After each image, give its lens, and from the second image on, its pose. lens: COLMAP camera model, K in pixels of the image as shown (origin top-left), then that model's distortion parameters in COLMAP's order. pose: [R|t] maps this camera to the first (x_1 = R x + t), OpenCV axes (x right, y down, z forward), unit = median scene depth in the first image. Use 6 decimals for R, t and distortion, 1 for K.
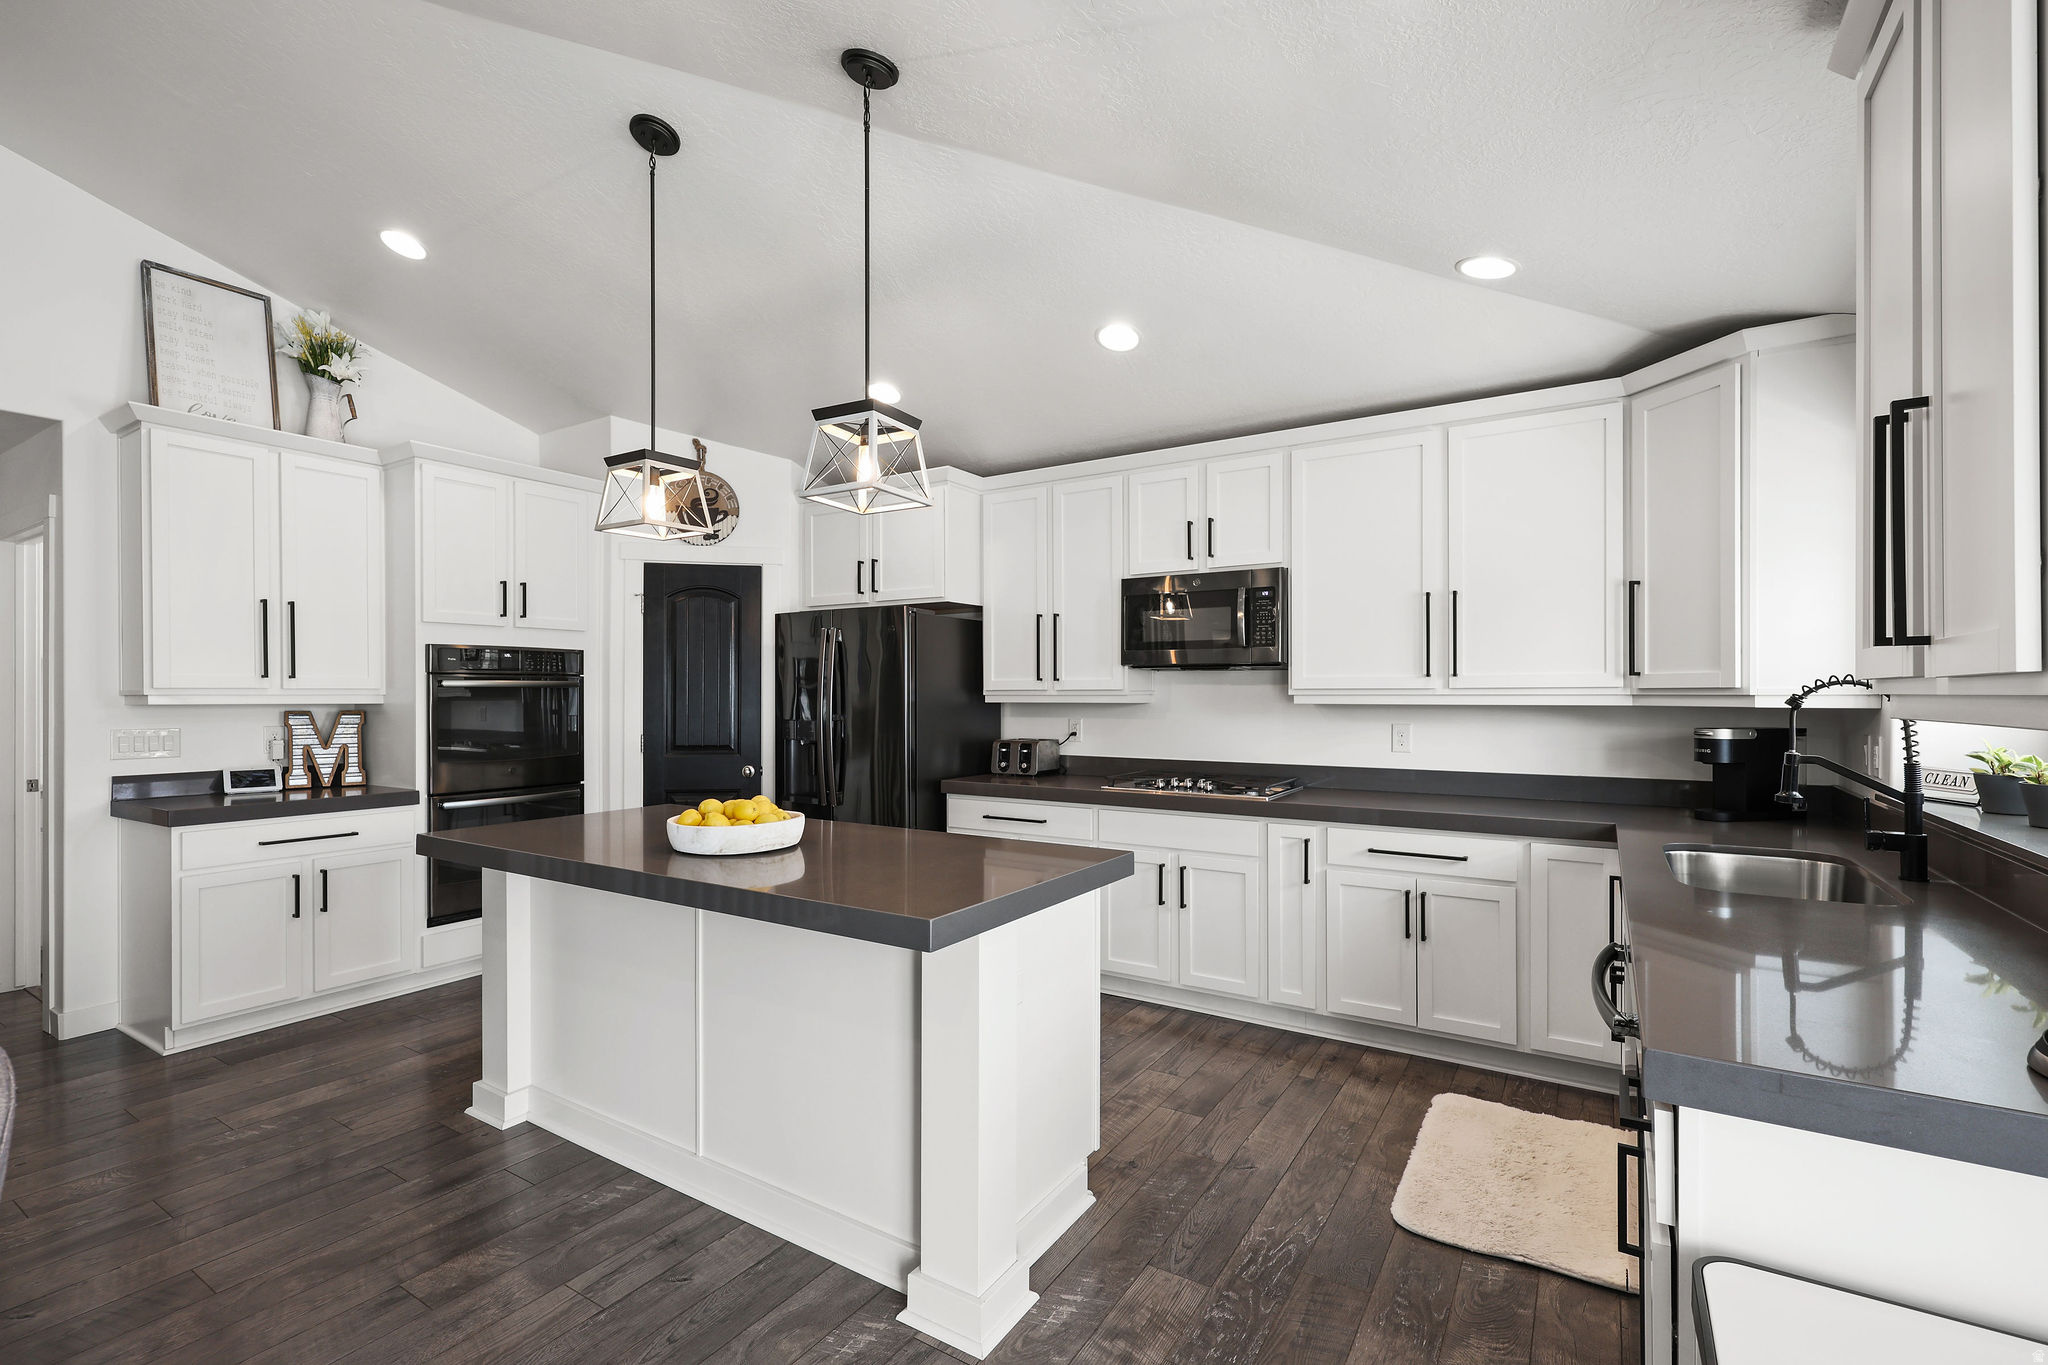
lens RADIAL K [[920.5, 0, 1013.8], [0, 920.5, 698.1], [0, 0, 1]] dist [0.000488, 0.000889]
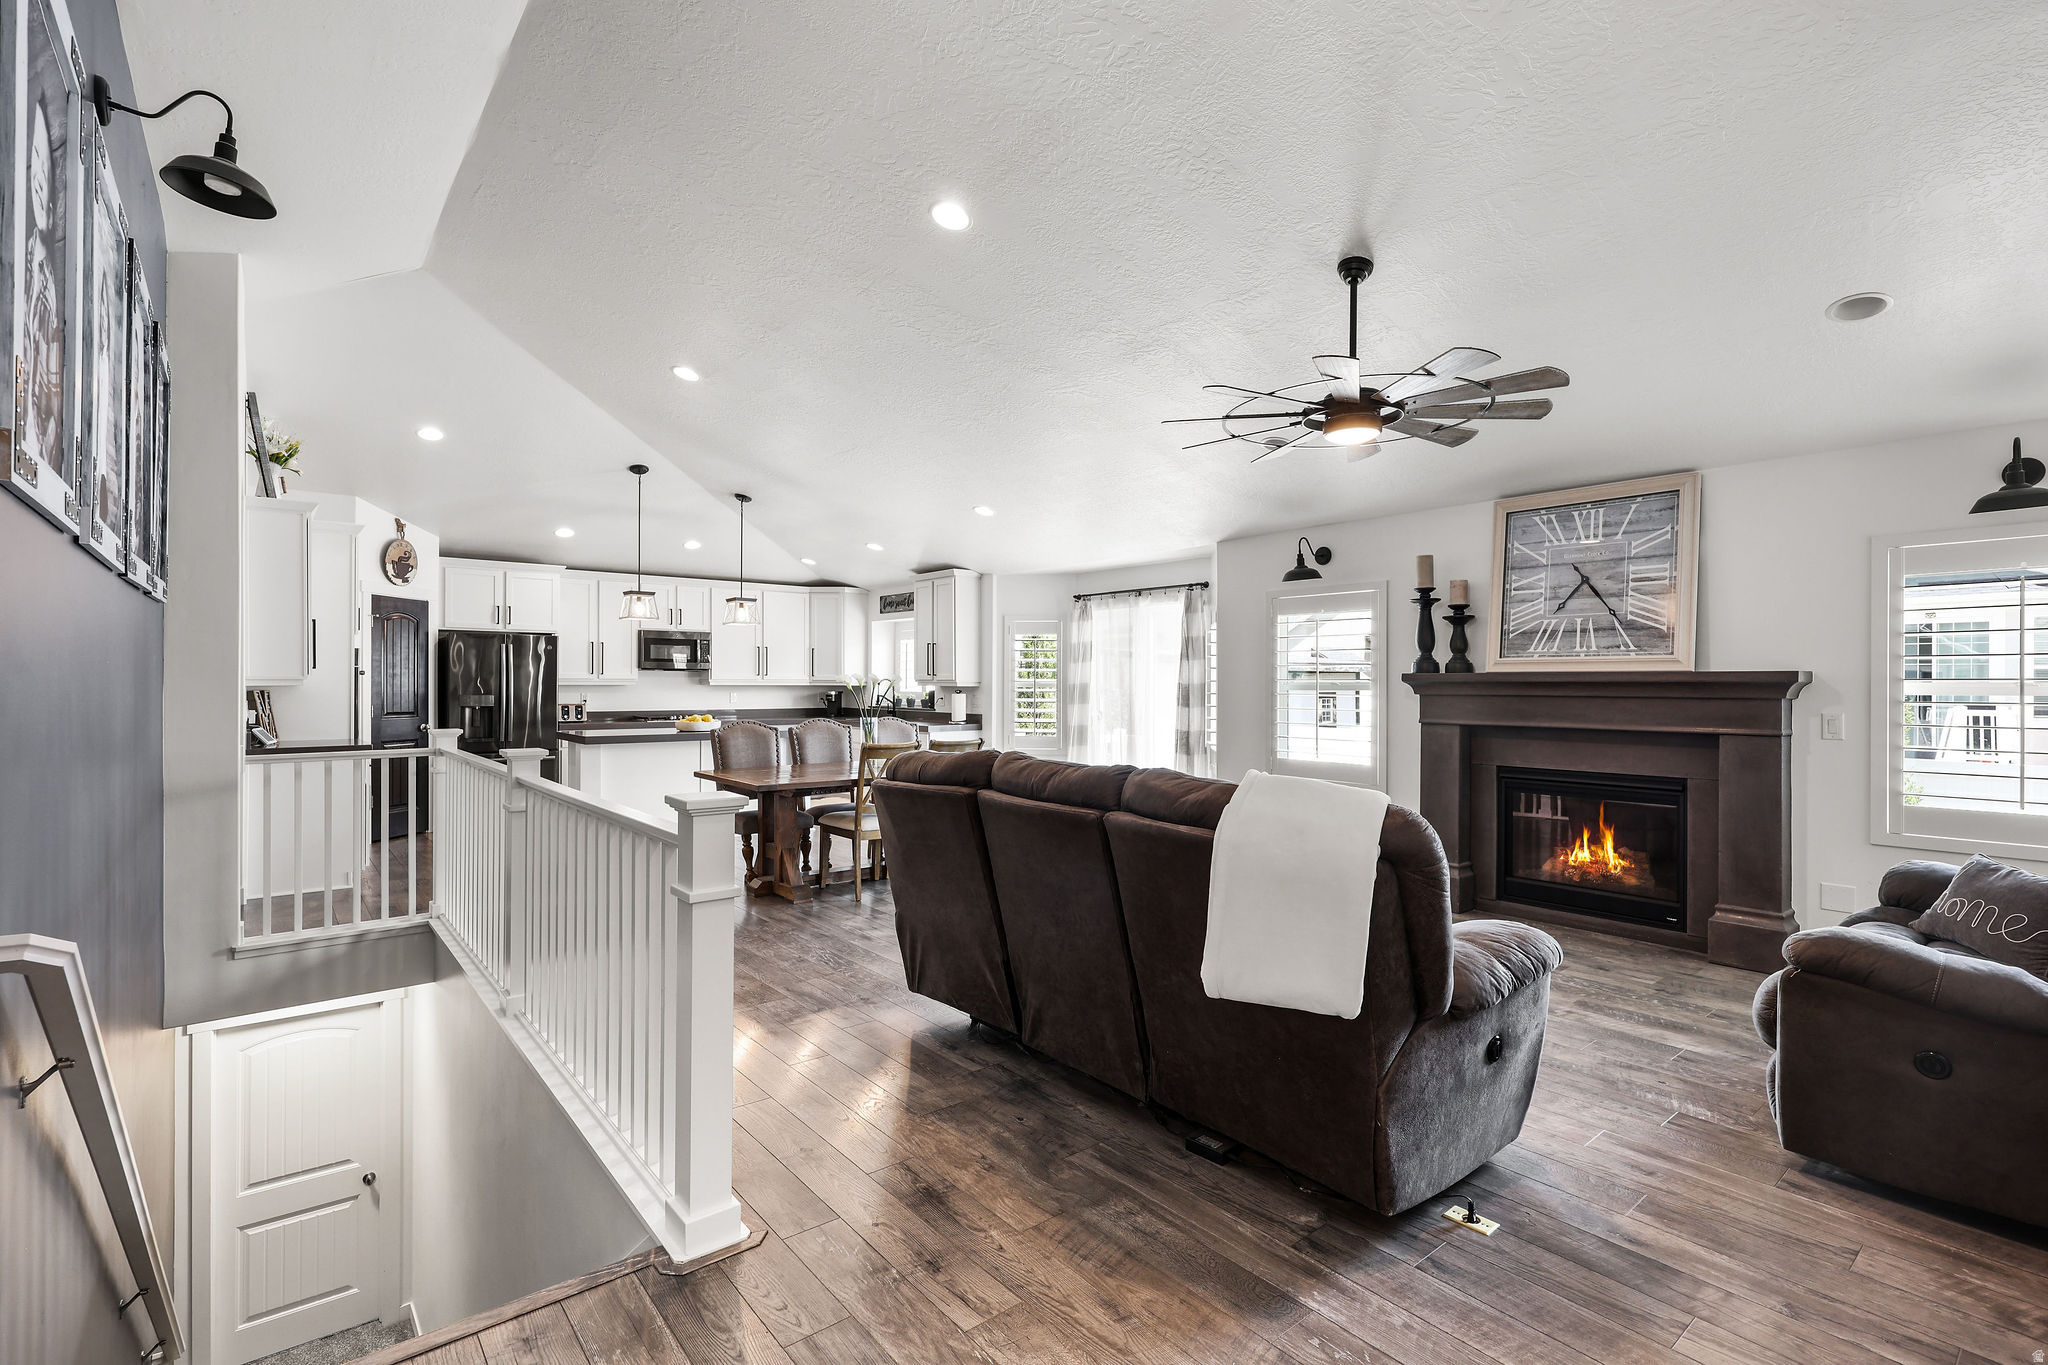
lens RADIAL K [[920.5, 0, 1003.5], [0, 920.5, 682.2], [0, 0, 1]] dist [0.000488, 0.000889]
pose [[0.321333, 0.001728, 0.946965, -1.799439], [0.000033, 0.999998, -0.001836, 0.002592], [-0.946966, 0.000622, 0.321333, -0.587005]]
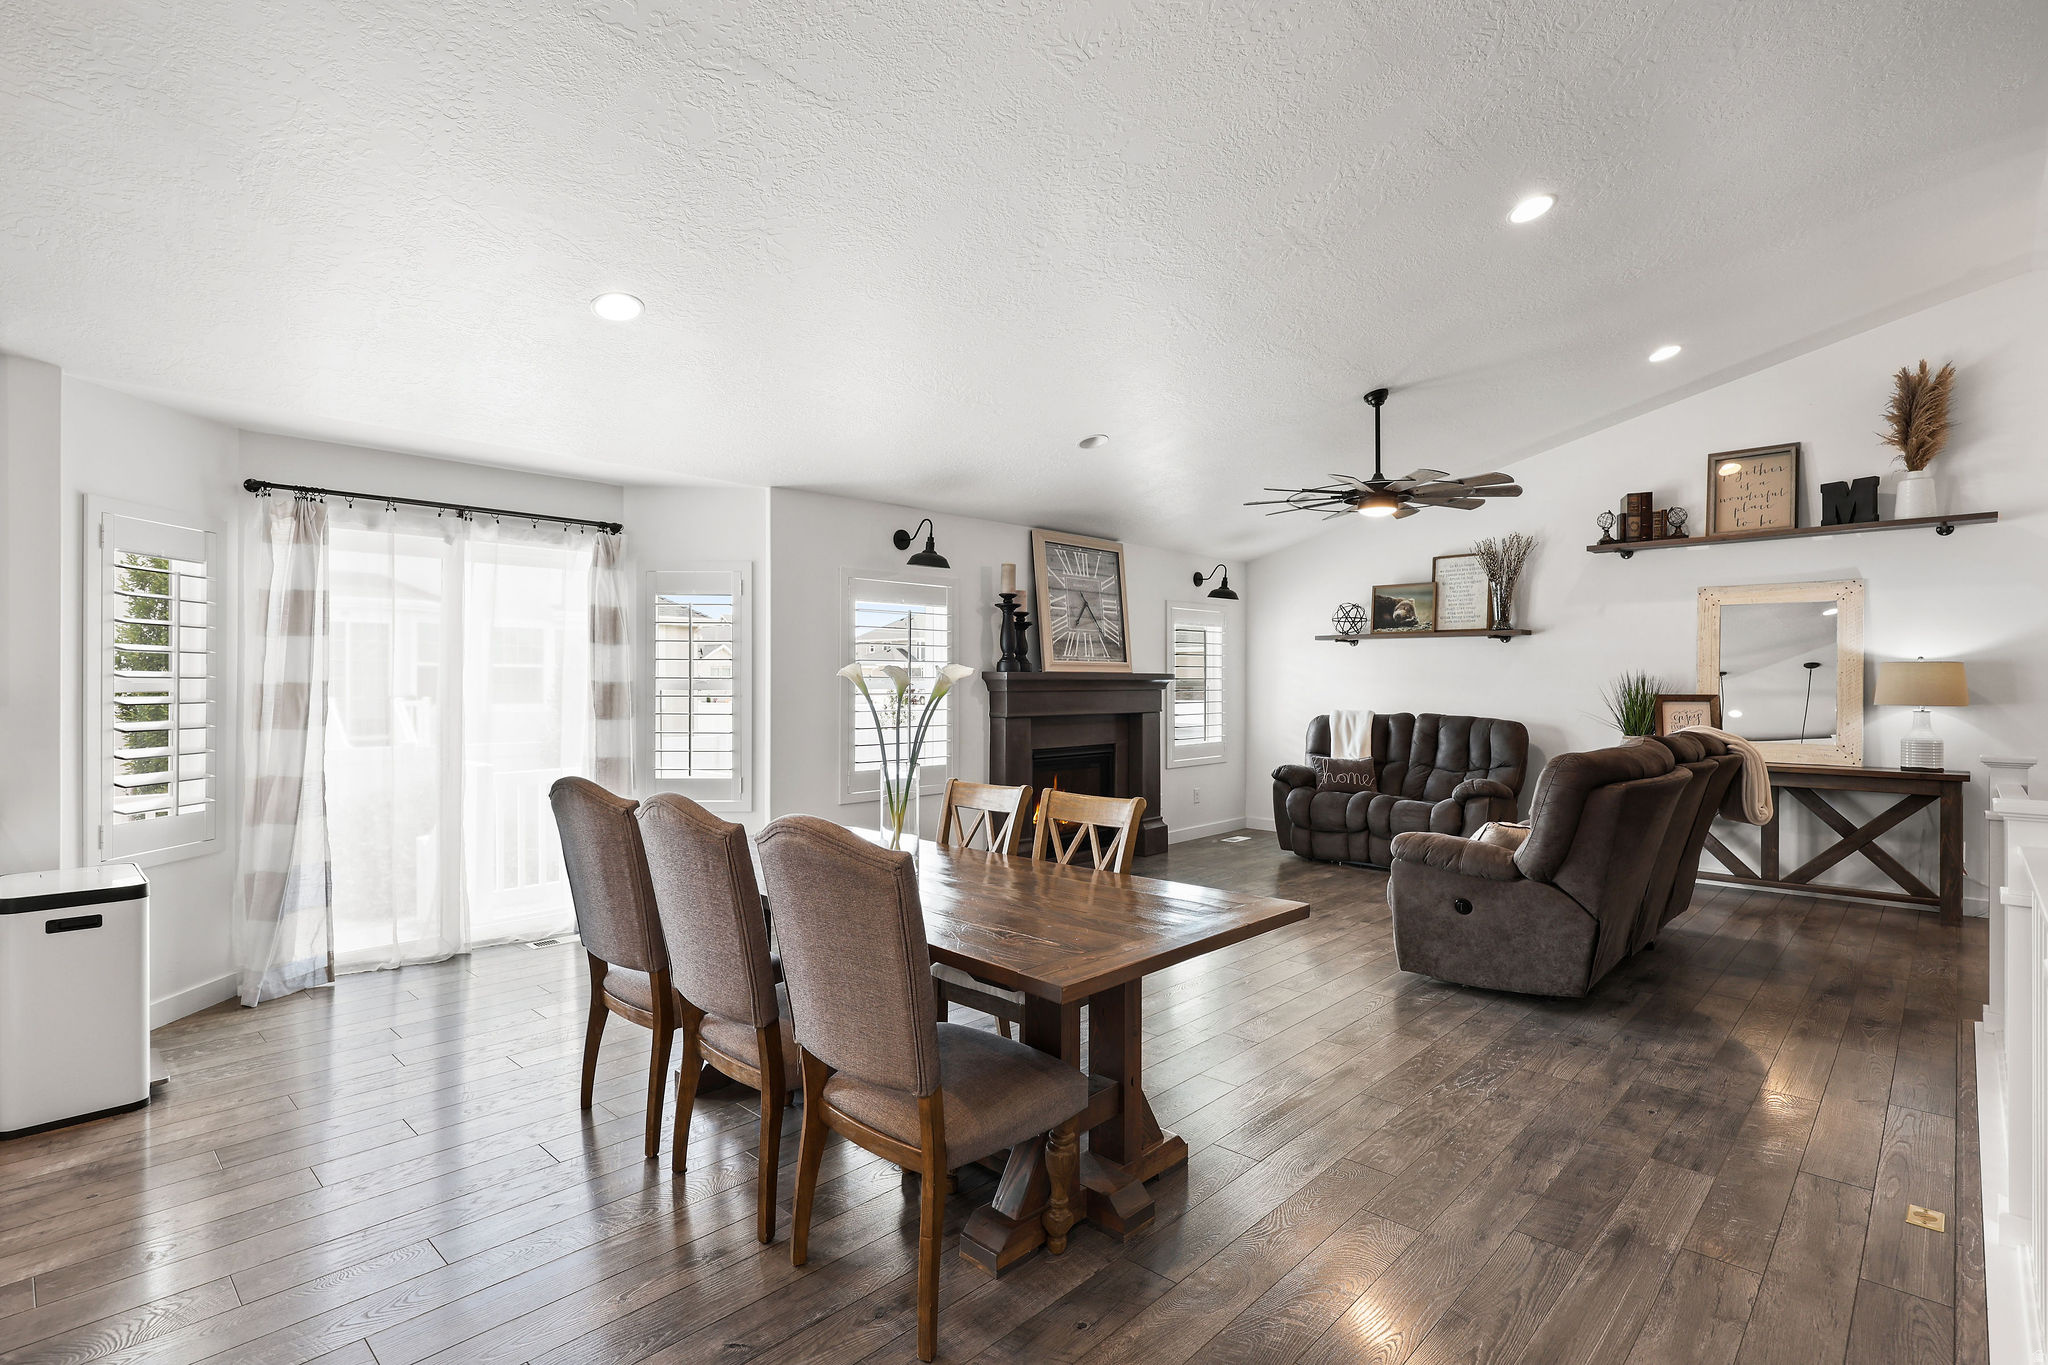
lens RADIAL K [[1000.3, 0, 1042.8], [0, 1000.3, 680.6], [0, 0, 1]] dist [0.000595, -0.000003]
pose [[-0.984080, -0.000576, 0.177726, -0.666180], [-0.000225, 0.999998, 0.002000, -0.001742], [-0.177727, 0.001928, -0.984078, 0.833290]]
